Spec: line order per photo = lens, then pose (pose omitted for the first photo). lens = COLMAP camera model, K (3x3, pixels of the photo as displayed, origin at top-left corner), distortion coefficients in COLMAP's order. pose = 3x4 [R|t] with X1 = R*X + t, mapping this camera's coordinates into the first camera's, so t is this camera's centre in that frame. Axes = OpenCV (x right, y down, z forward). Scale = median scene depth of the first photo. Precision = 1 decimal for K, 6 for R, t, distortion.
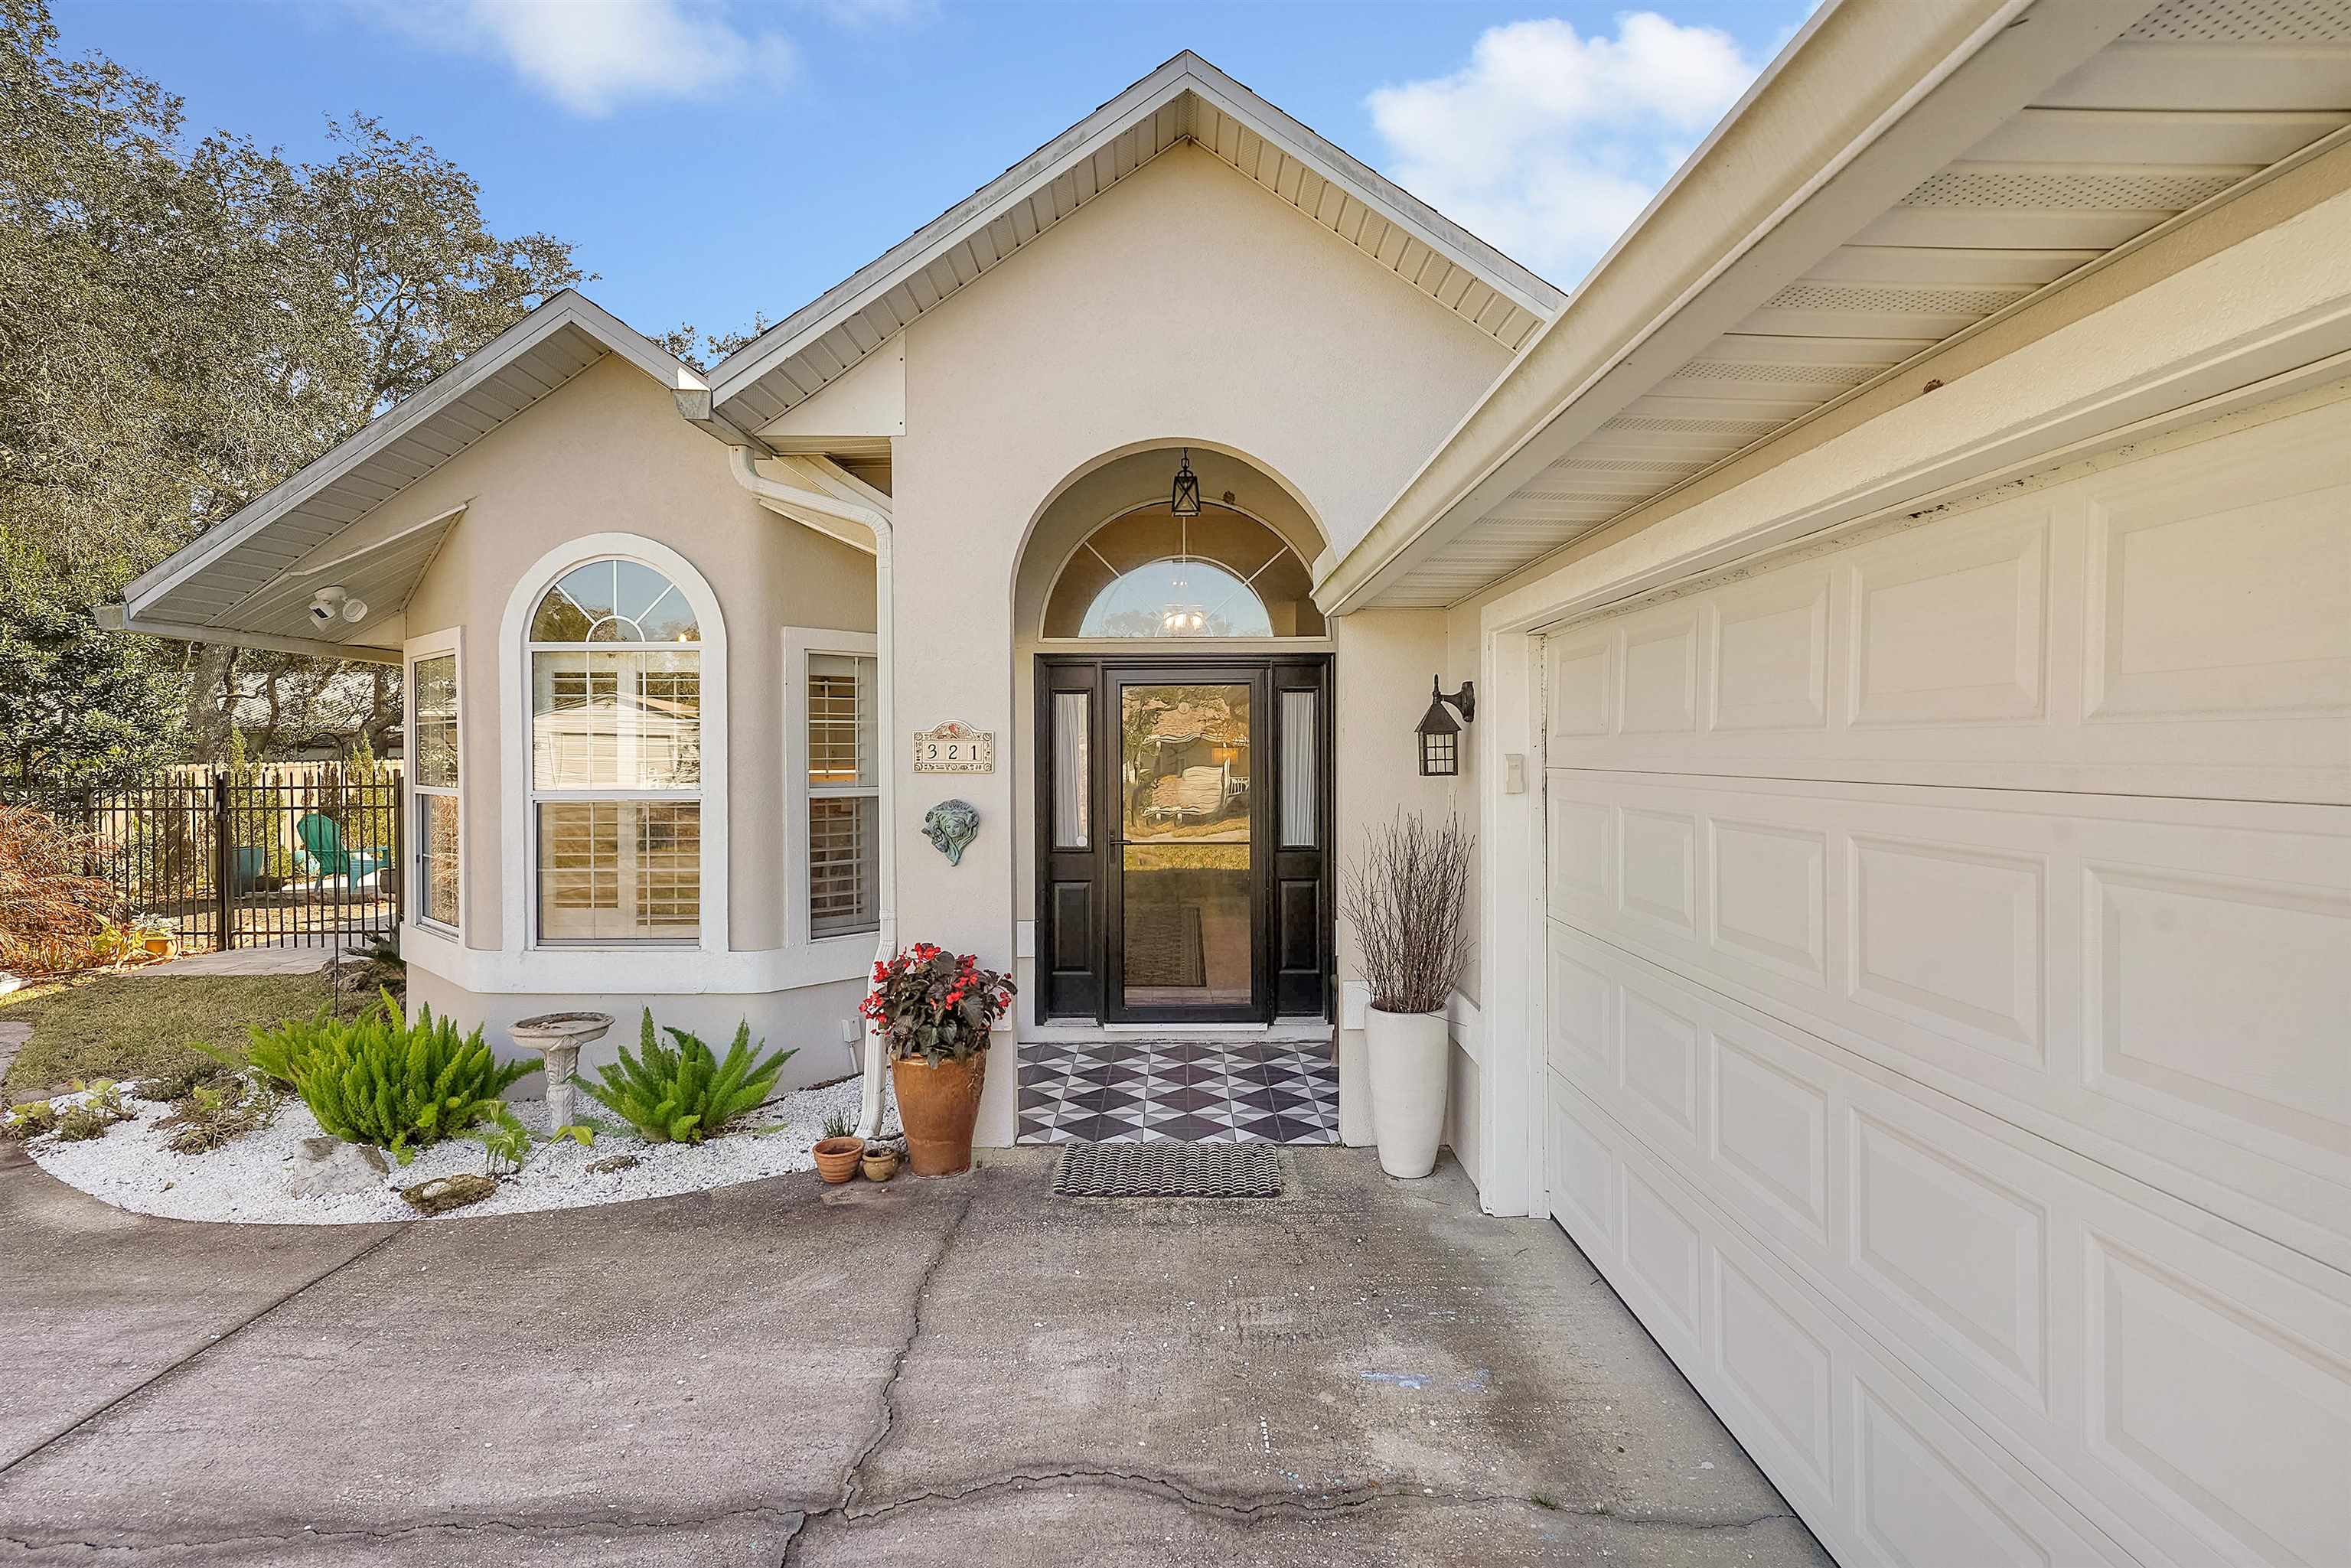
lens RADIAL K [[1140.8, 0, 1176.9], [0, 1140.8, 789.4], [0, 0, 1]] dist [-0.009080, 0.006984]
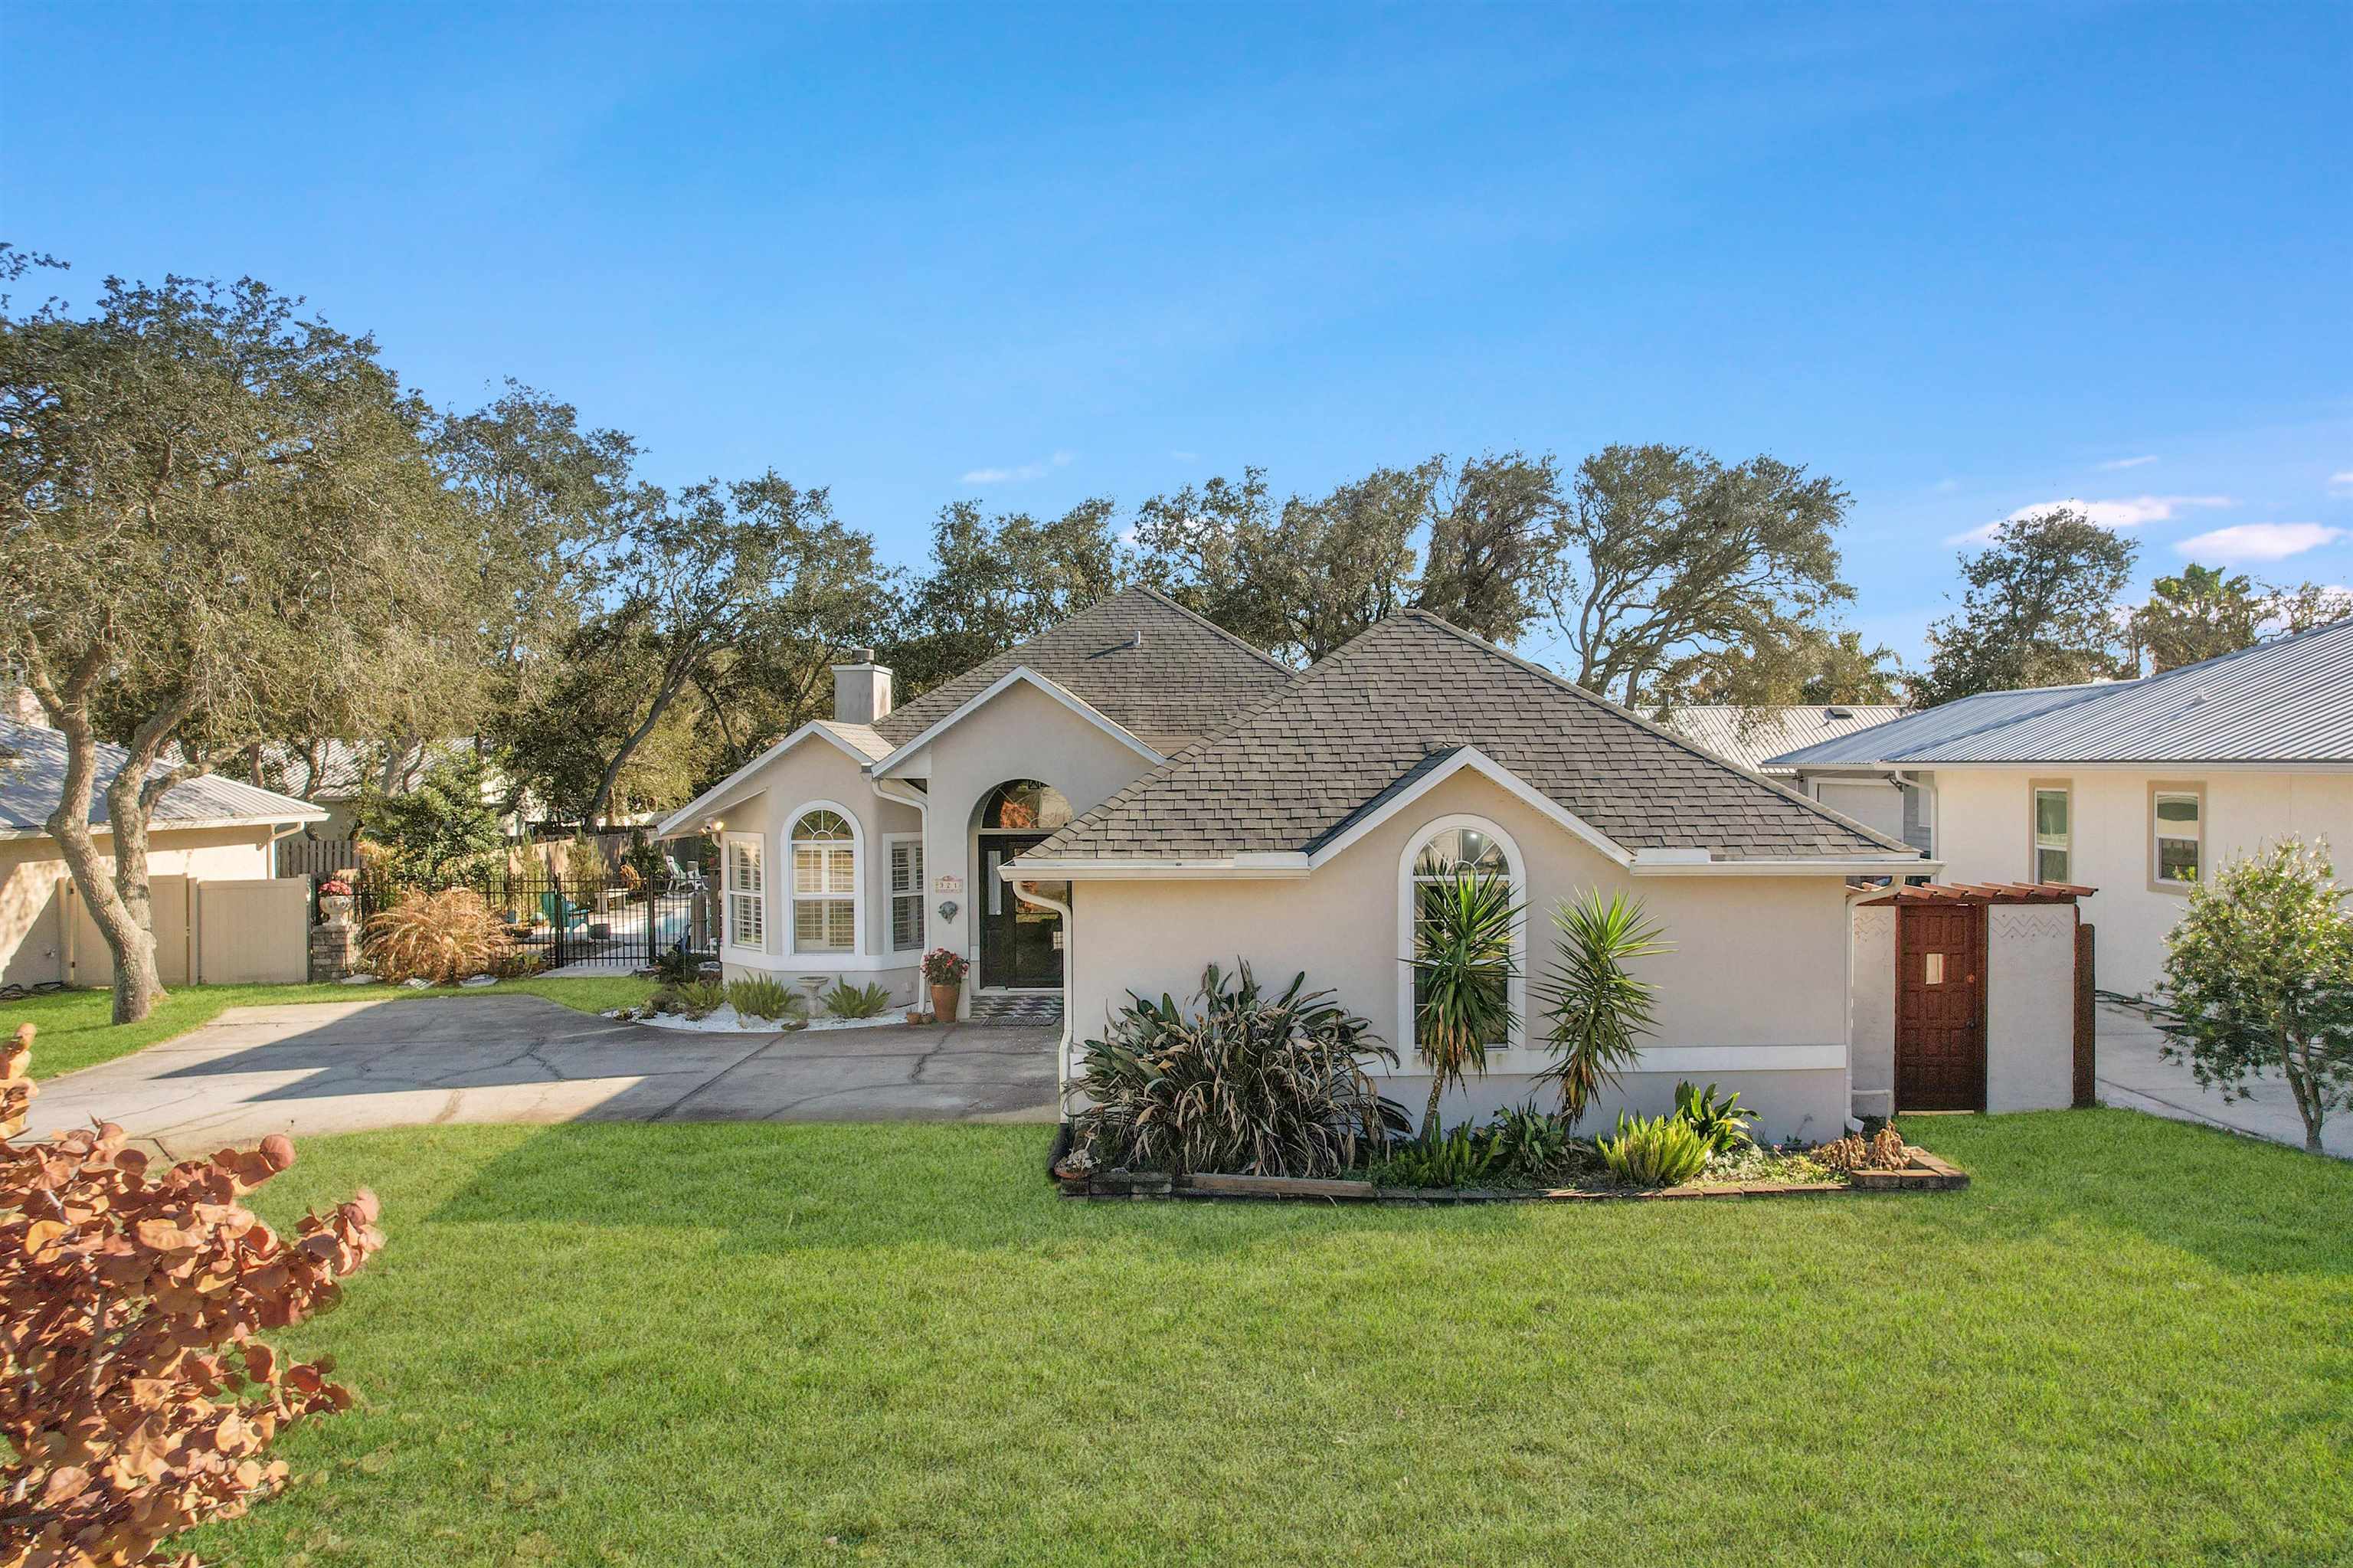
lens RADIAL K [[1535.0, 0, 1176.5], [0, 1535.0, 784.0], [0, 0, 1]] dist [-0.059941, -0.001522]
pose [[0.999847, -0.003037, -0.017229, 0.409721], [0.002750, 0.999858, -0.016627, -0.201108], [0.017277, 0.016577, 0.999713, -2.626189]]
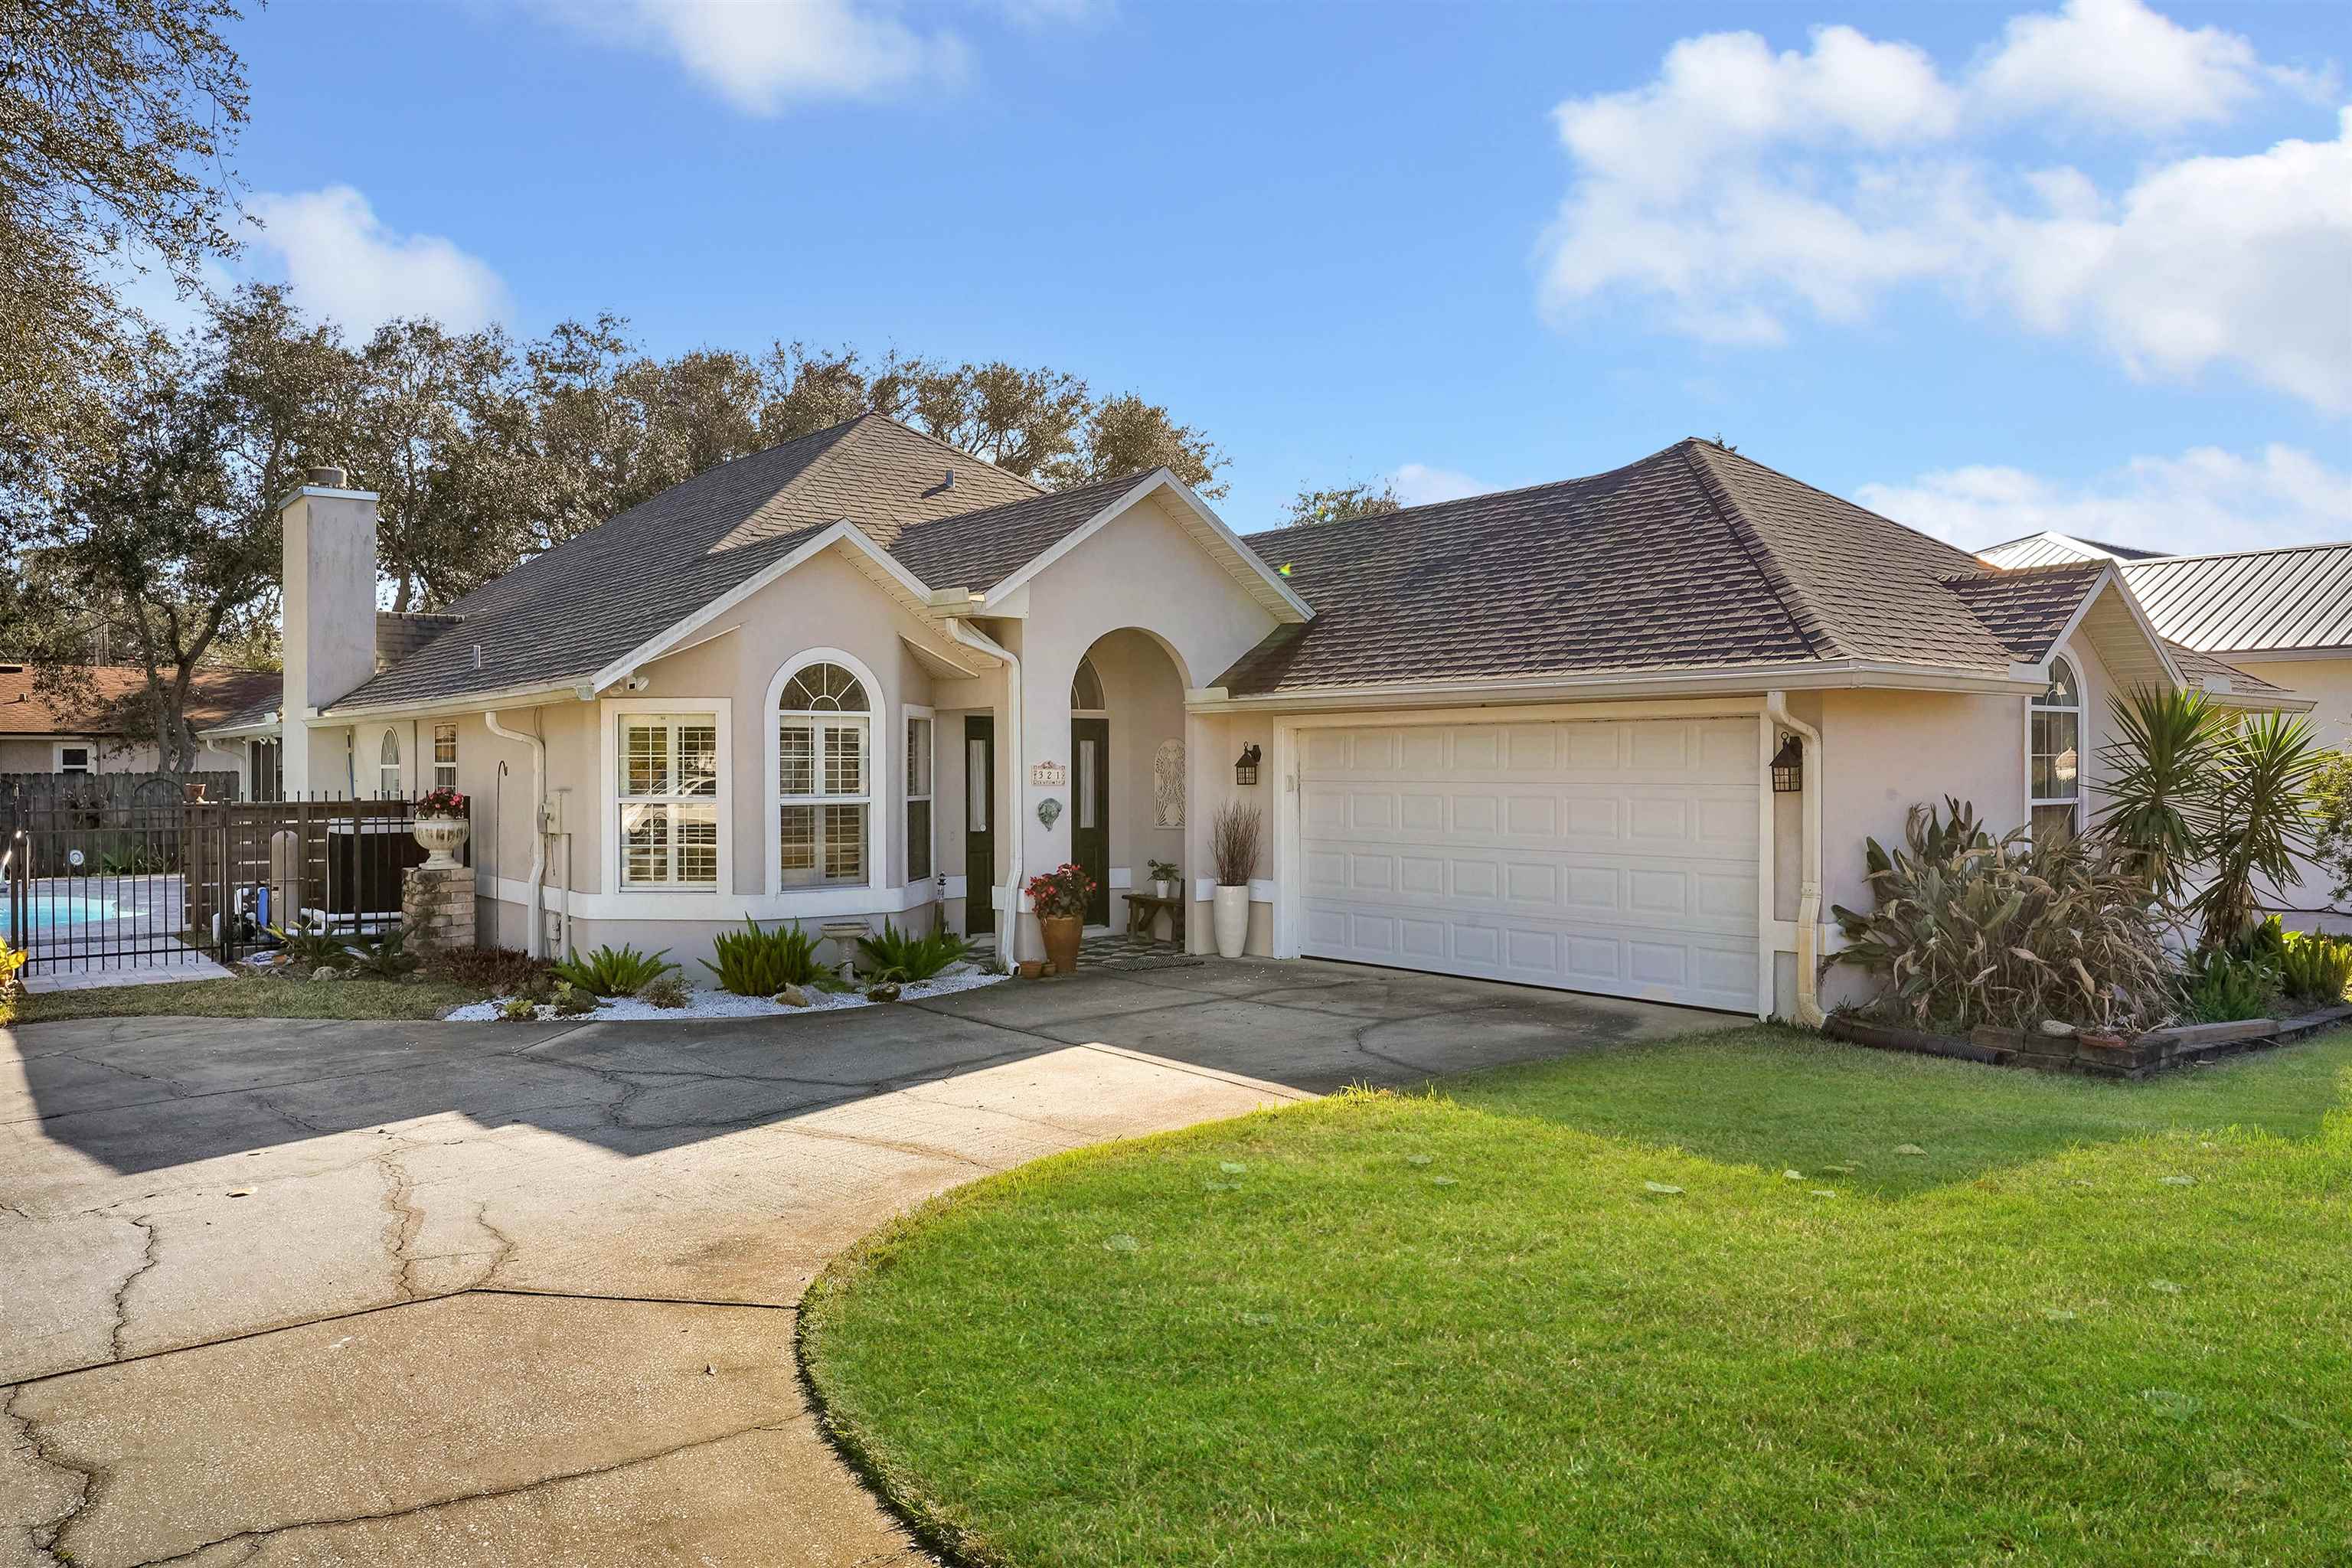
lens RADIAL K [[1664.7, 0, 1160.8], [0, 1664.7, 772.9], [0, 0, 1]] dist [-0.005860, 0.003625]
pose [[0.791843, -0.000178, 0.610724, -1.646100], [0.018699, 0.999538, -0.023953, 0.034712], [-0.610438, 0.030387, 0.791481, -1.318954]]
